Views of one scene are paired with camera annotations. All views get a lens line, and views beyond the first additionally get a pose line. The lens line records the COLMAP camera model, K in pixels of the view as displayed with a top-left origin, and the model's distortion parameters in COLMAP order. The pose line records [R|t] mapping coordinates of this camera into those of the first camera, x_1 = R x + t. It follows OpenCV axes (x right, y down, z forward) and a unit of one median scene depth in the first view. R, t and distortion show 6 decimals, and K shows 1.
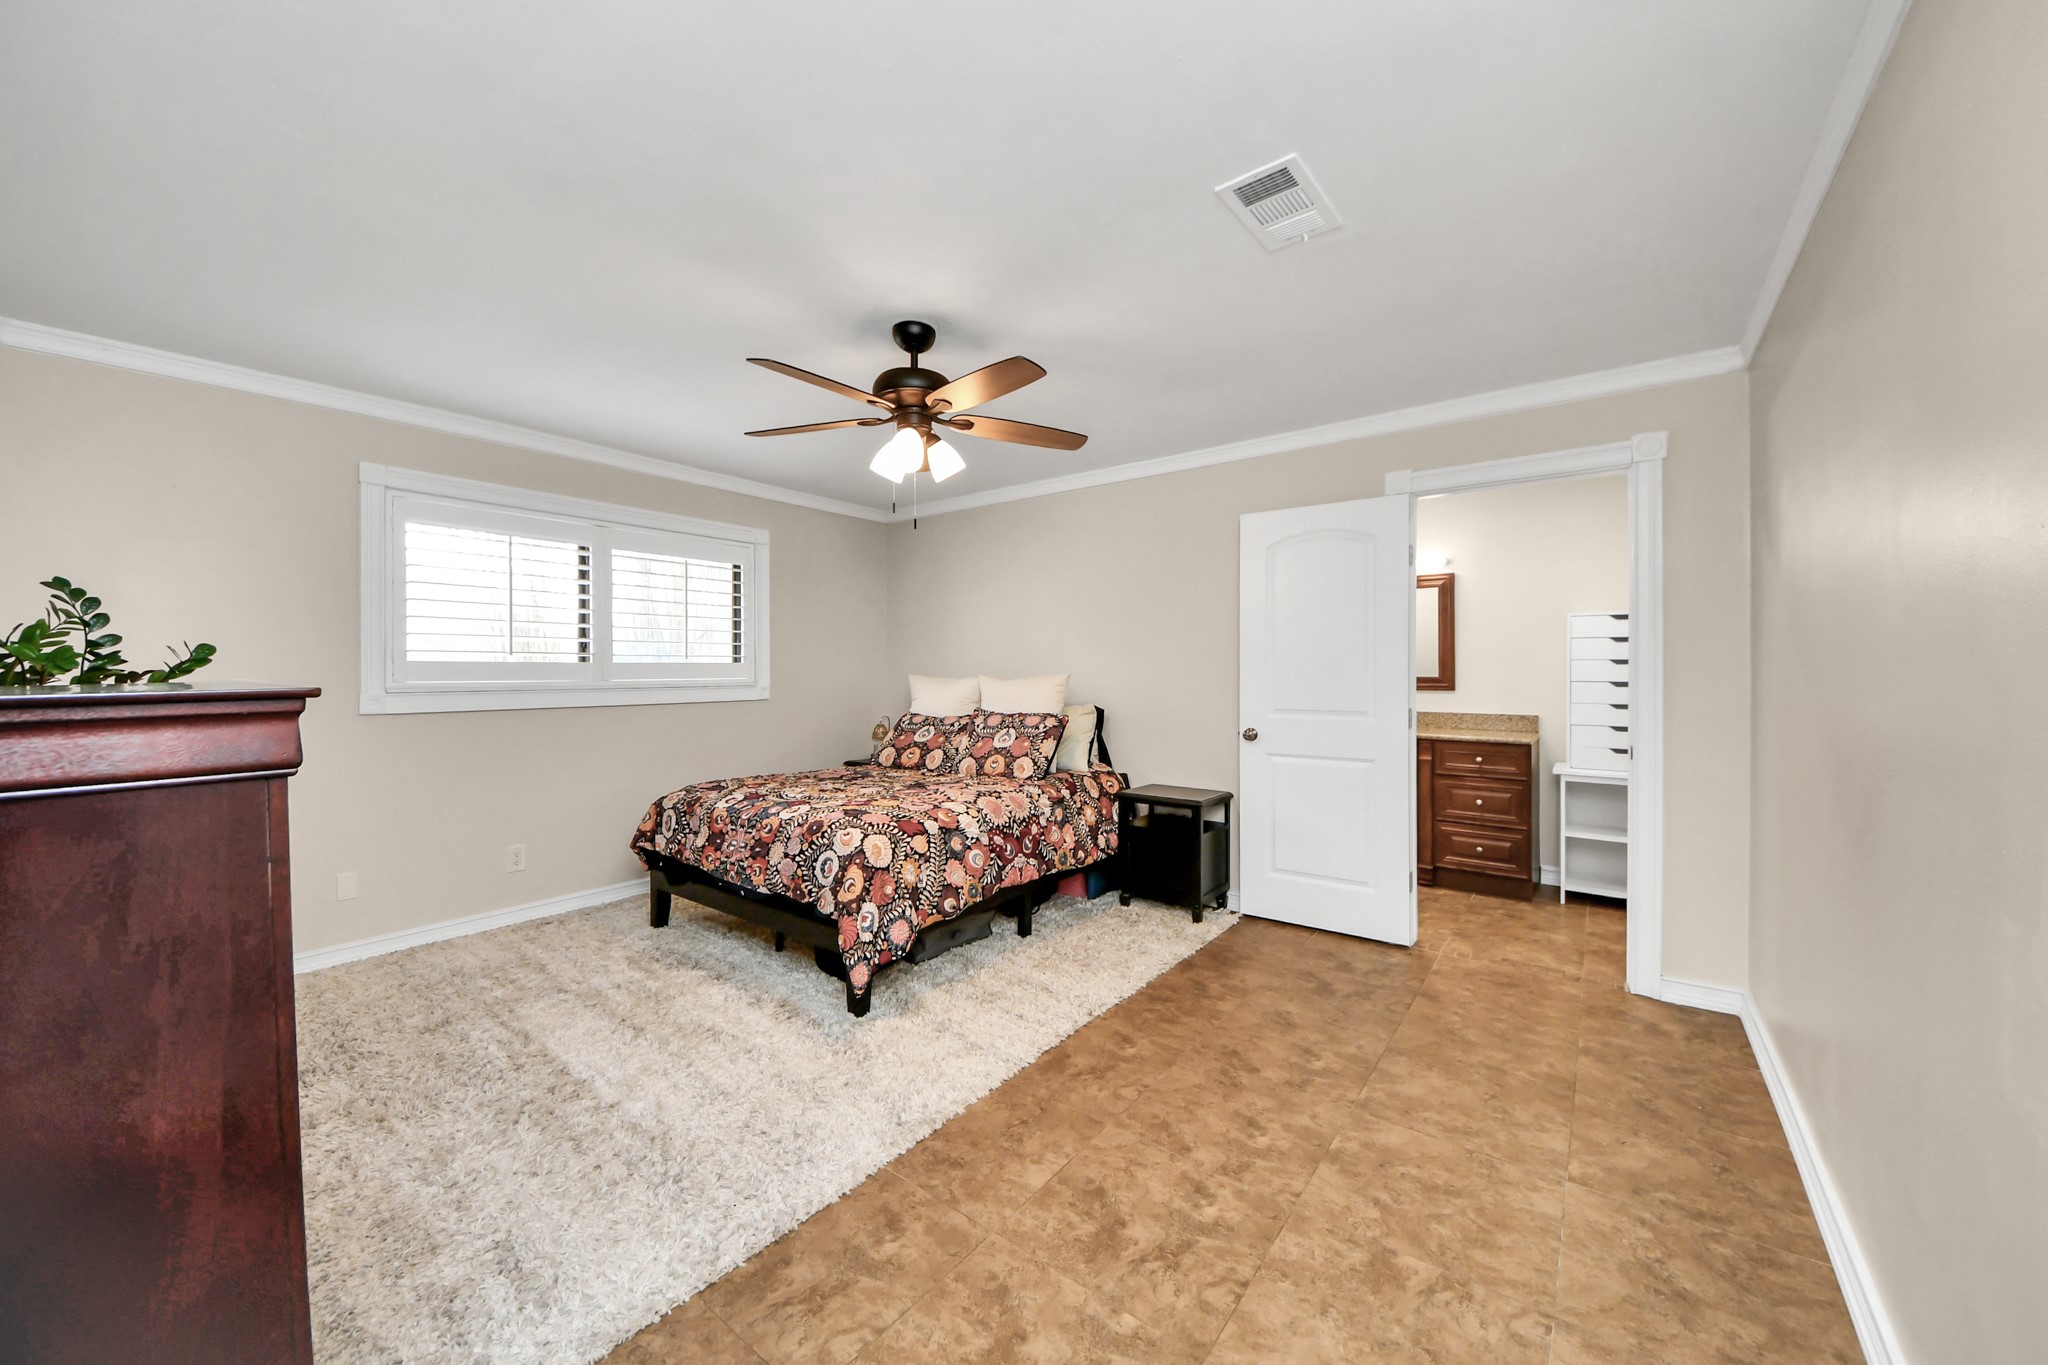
lens RADIAL K [[737.1, 0, 1024.0], [0, 737.1, 682.5], [0, 0, 1]] dist [0.041973, -0.019079]
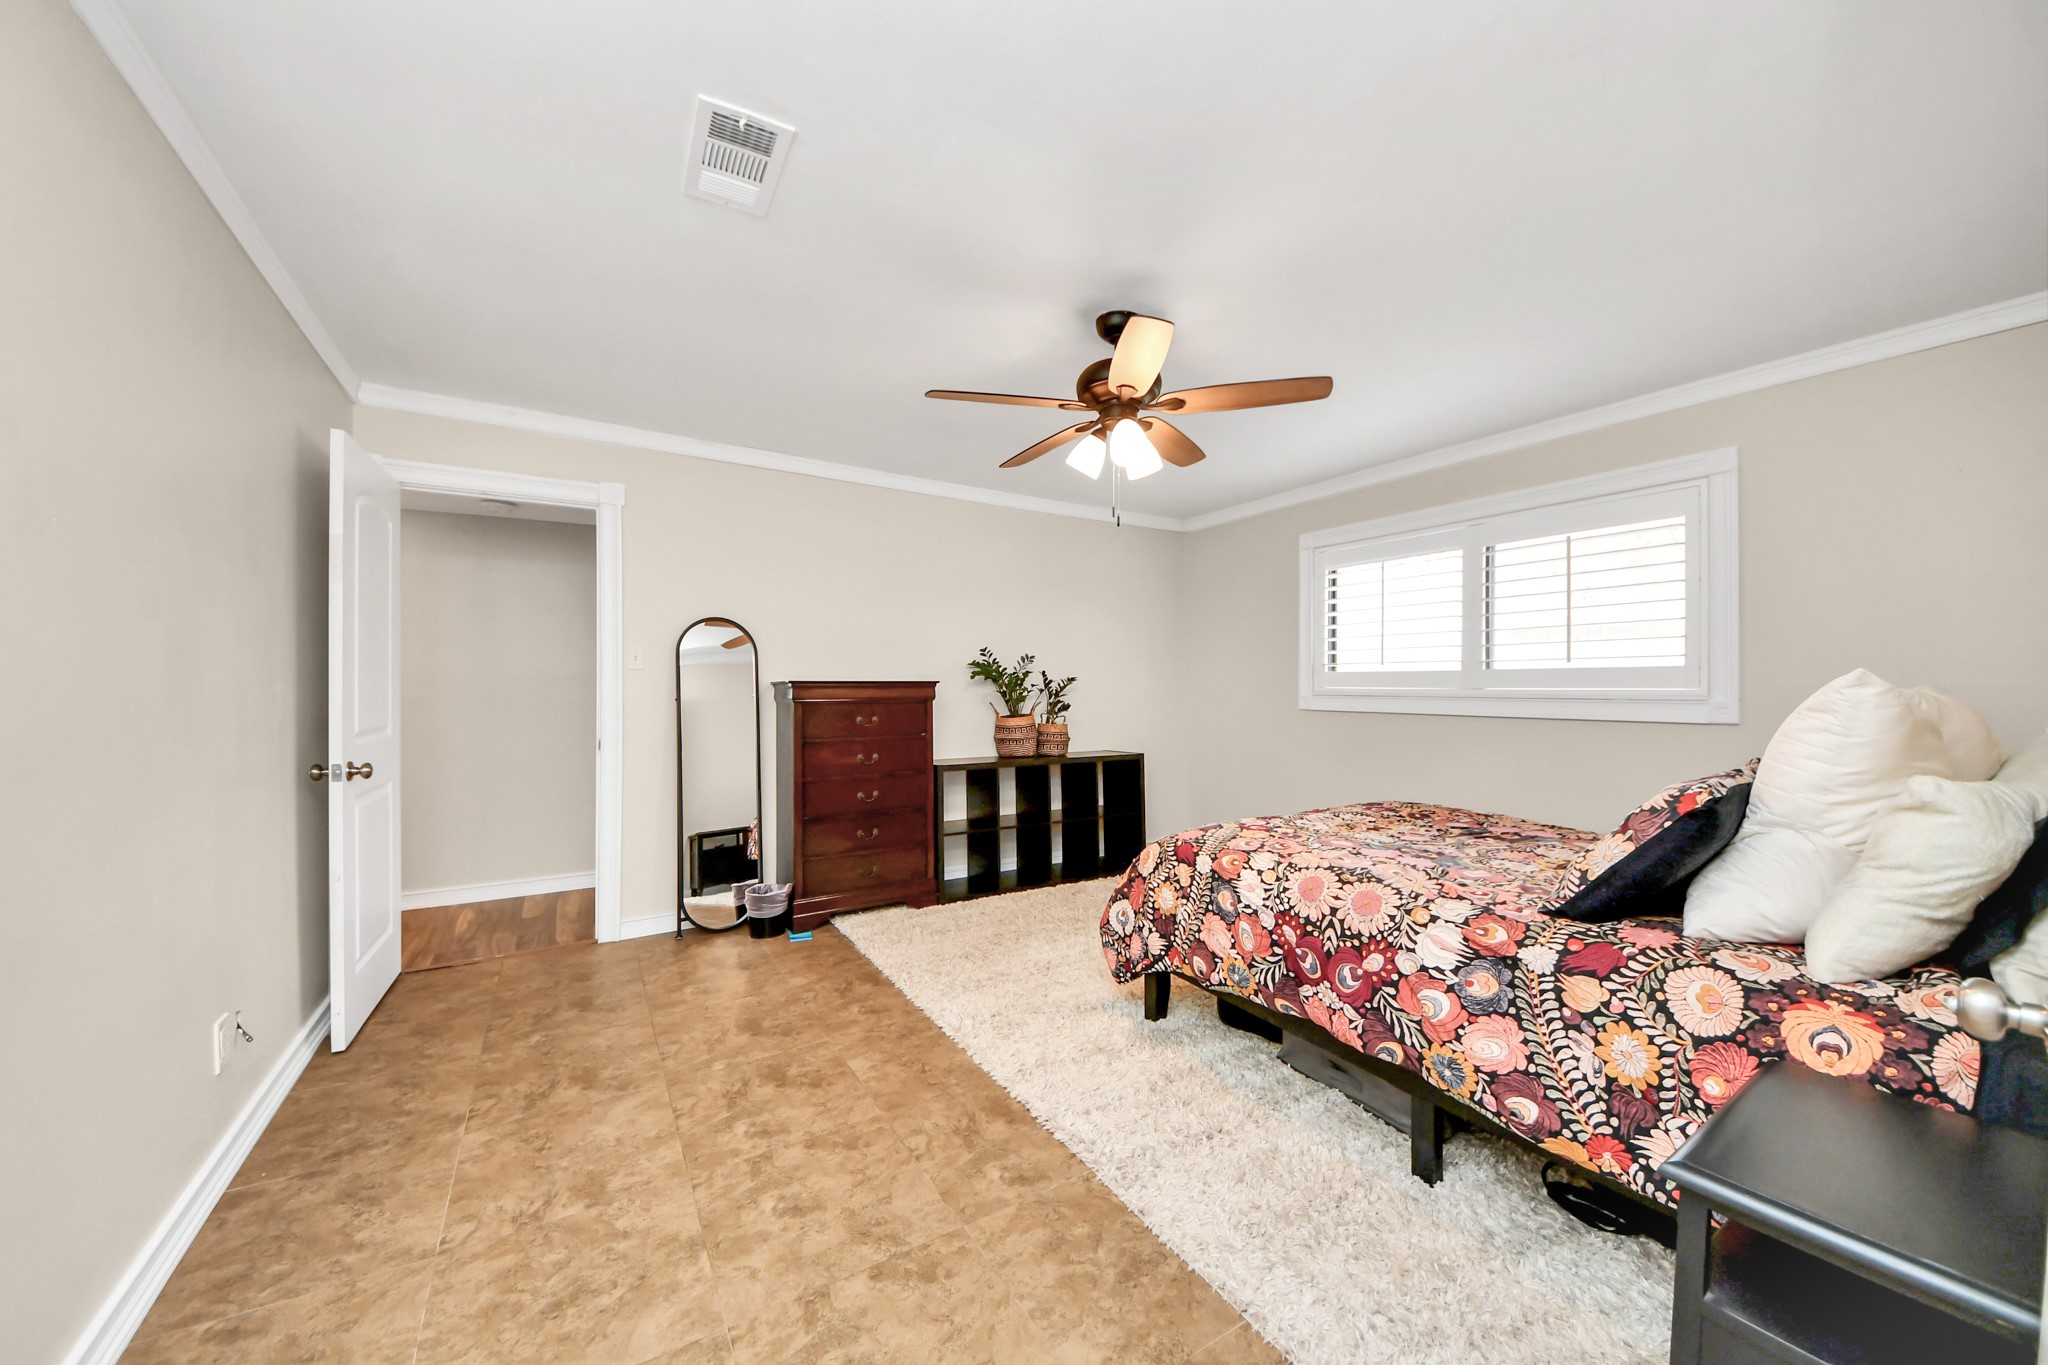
lens RADIAL K [[739.9, 0, 1024.0], [0, 739.9, 682.5], [0, 0, 1]] dist [0.000280, -0.004536]
pose [[-0.344623, 0.002700, -0.938737, 0.889224], [-0.028074, 0.999519, 0.013182, -0.013872], [0.938321, 0.030897, -0.344381, 1.353239]]
